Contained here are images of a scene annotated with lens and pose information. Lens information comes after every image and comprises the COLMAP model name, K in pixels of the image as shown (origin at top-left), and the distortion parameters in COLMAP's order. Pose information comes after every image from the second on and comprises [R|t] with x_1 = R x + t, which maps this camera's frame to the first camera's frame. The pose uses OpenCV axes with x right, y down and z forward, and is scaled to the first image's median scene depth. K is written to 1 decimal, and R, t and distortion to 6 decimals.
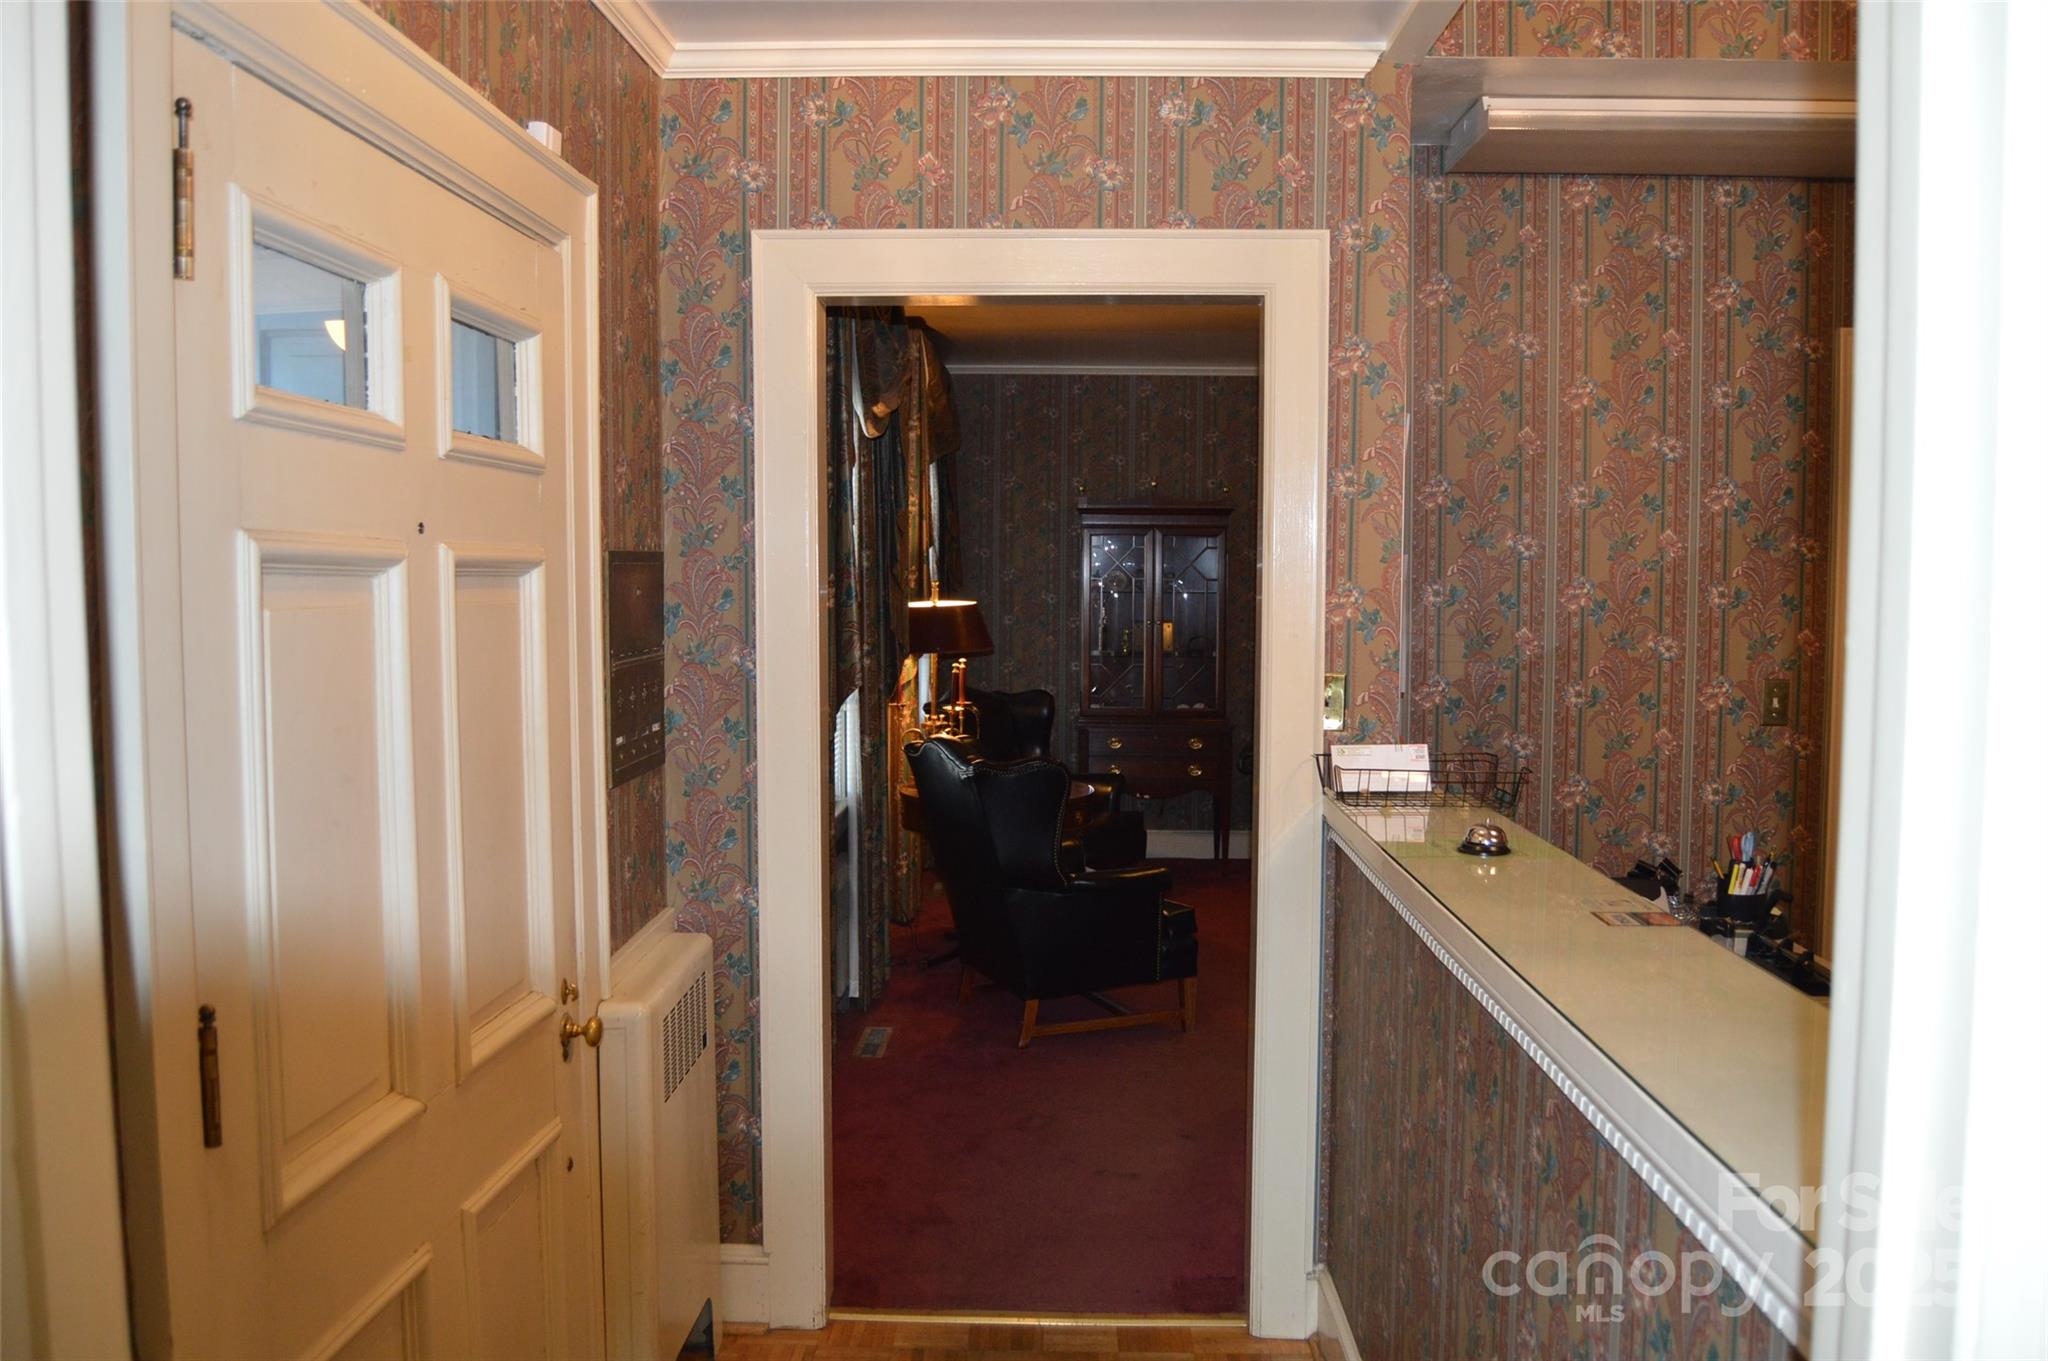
lens RADIAL K [[1634.7, 0, 1023.6], [0, 1634.7, 679.8], [0, 0, 1]] dist [-0.094423, 0.036912]
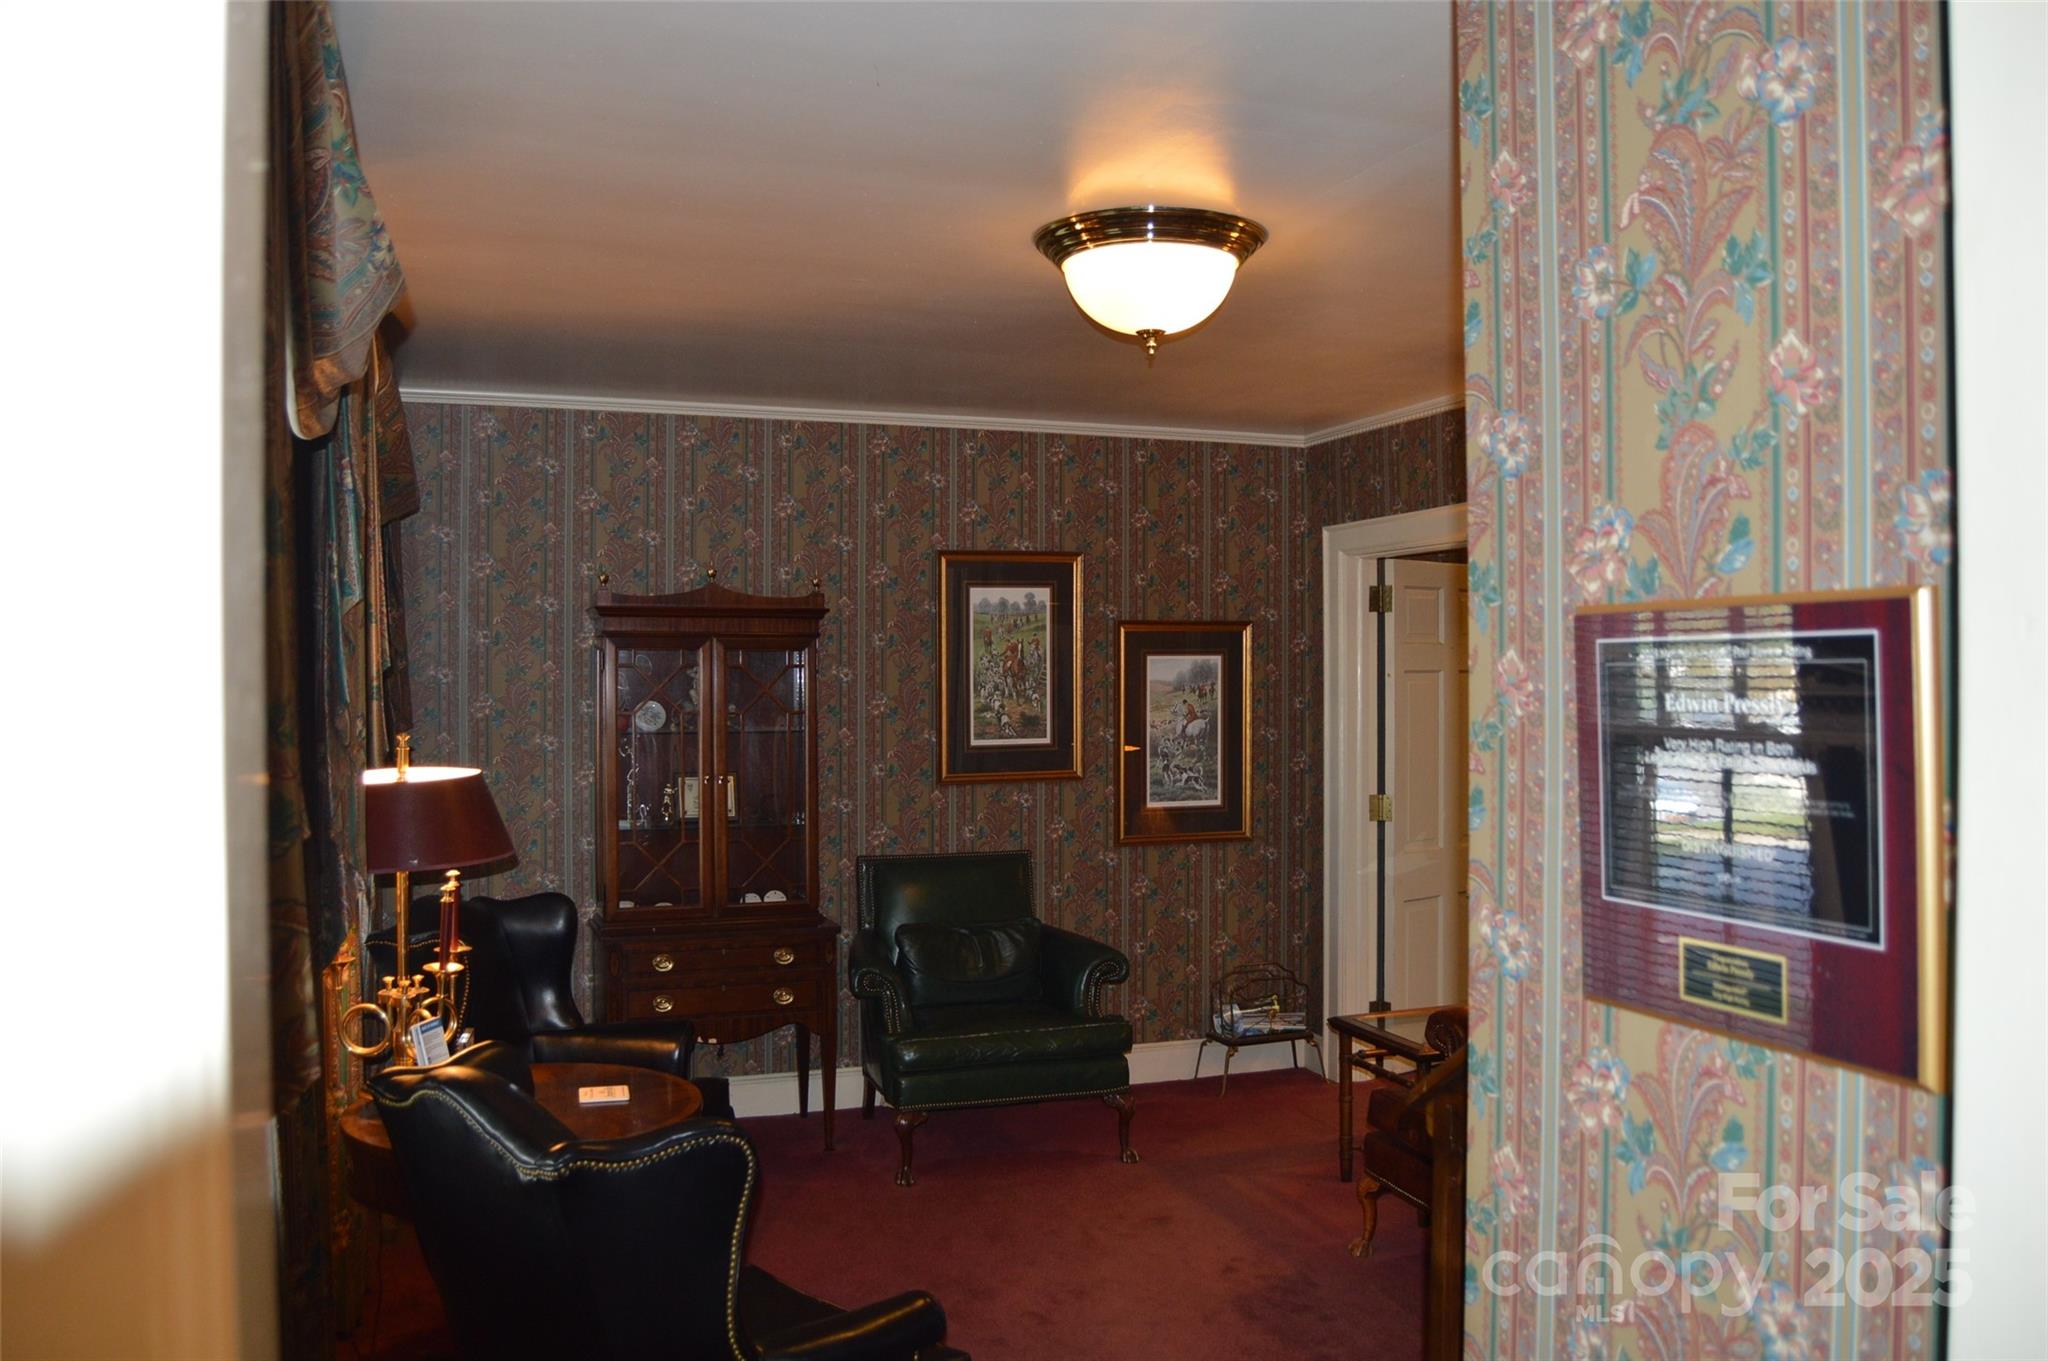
lens RADIAL K [[1634.7, 0, 1024.7], [0, 1634.7, 677.8], [0, 0, 1]] dist [-0.094423, 0.036912]
pose [[0.931805, -0.007116, 0.362891, -0.113302], [0.031589, 0.997604, -0.061550, -0.079363], [-0.361583, 0.068816, 0.929797, 0.845154]]
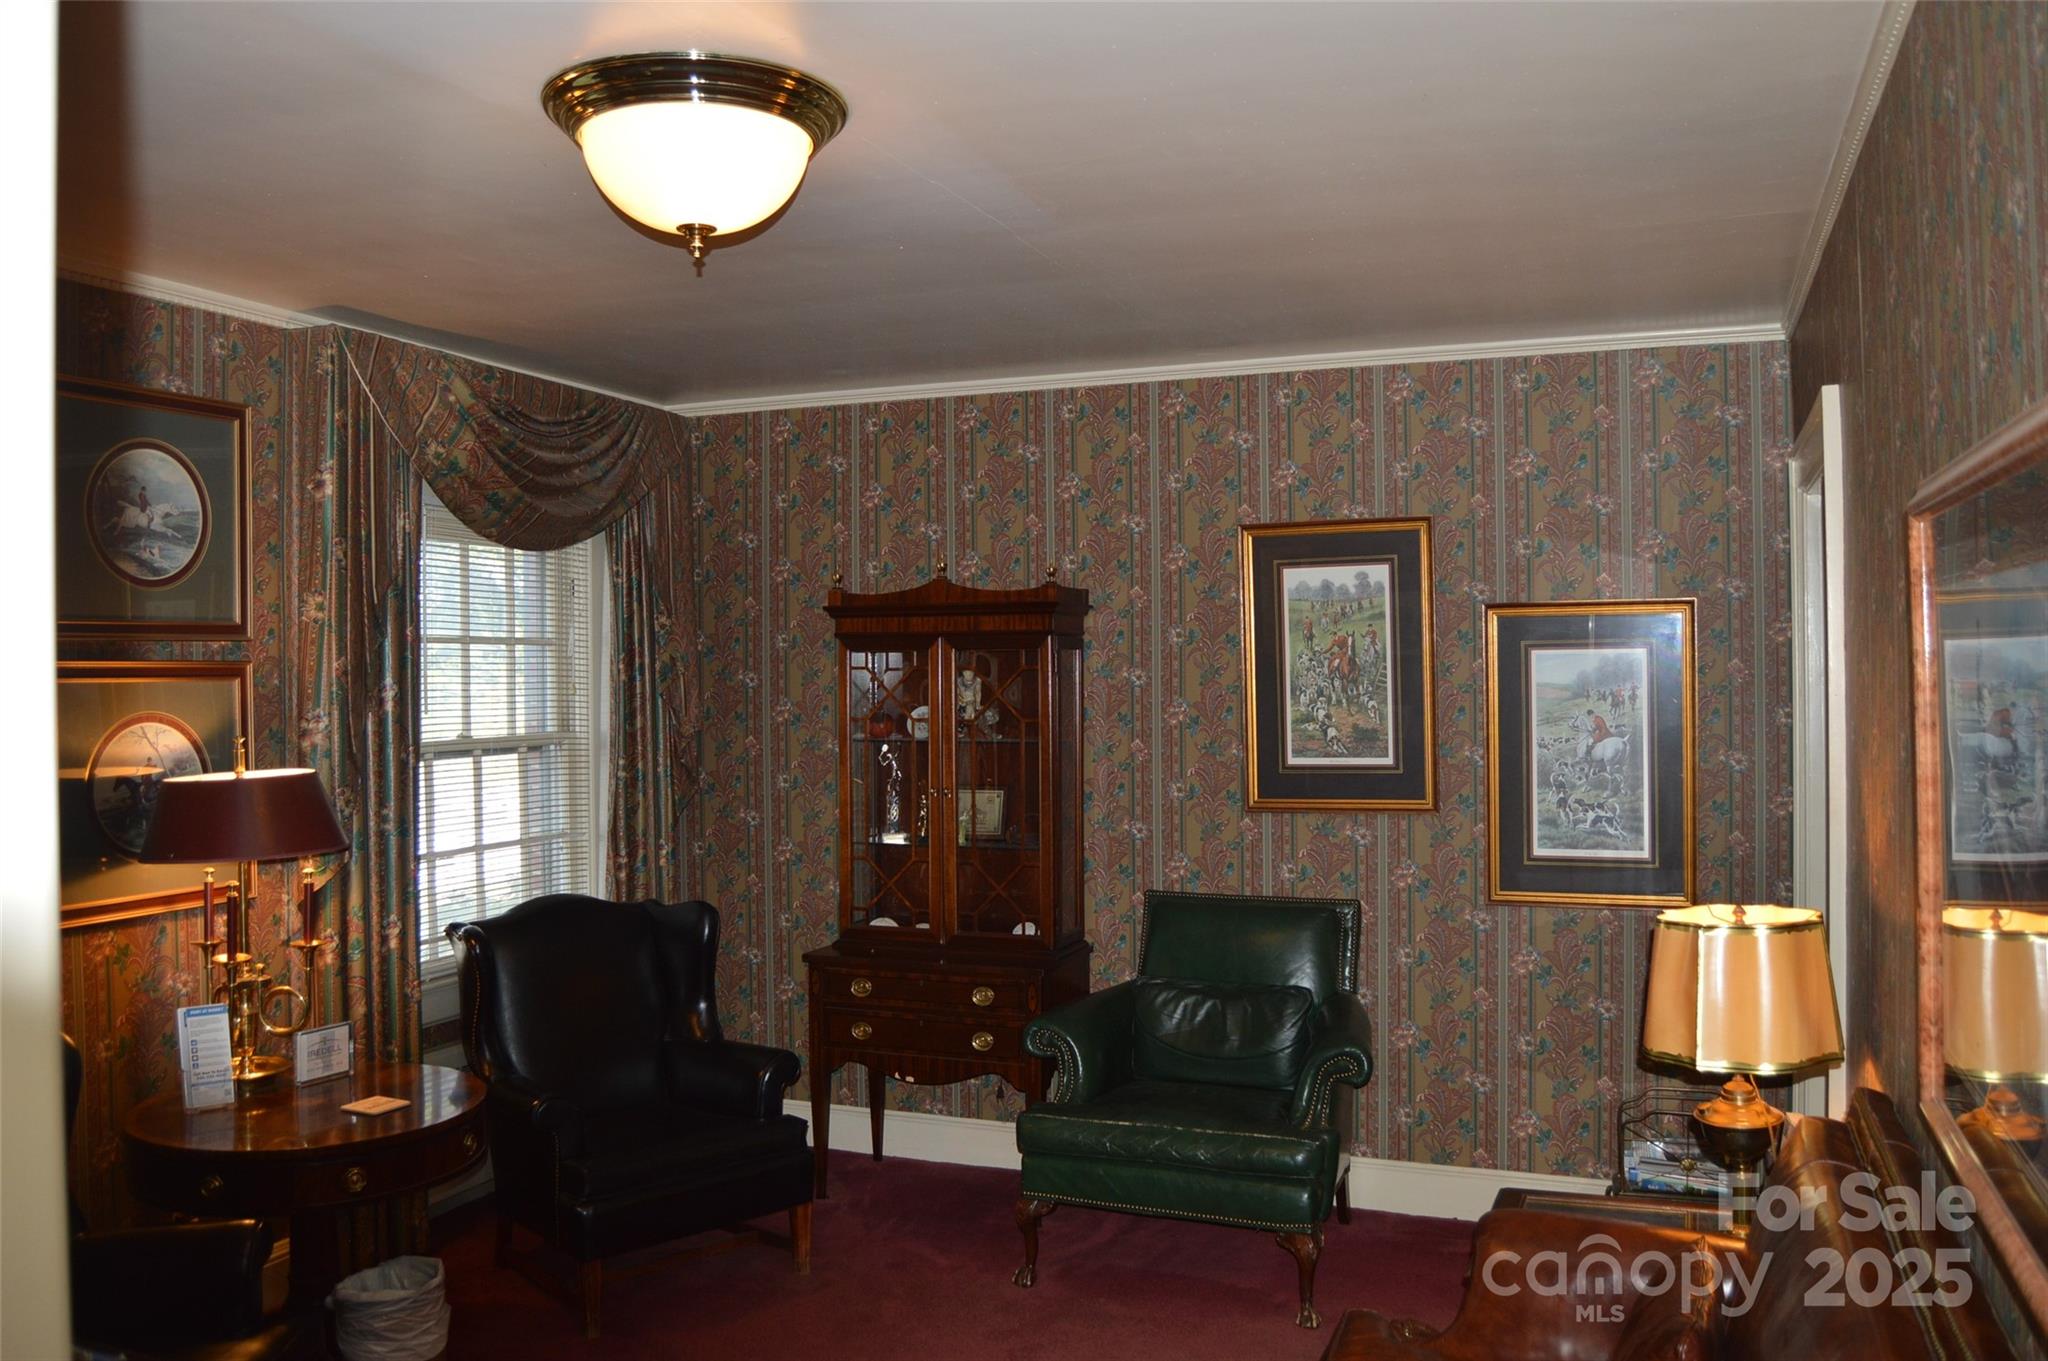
lens RADIAL K [[1634.7, 0, 1020.6], [0, 1634.7, 682.2], [0, 0, 1]] dist [-0.094423, 0.036912]
pose [[0.939342, -0.009797, -0.342841, 0.784619], [-0.014857, 0.997491, -0.069210, -0.086919], [0.342659, 0.070106, 0.936840, 1.109758]]
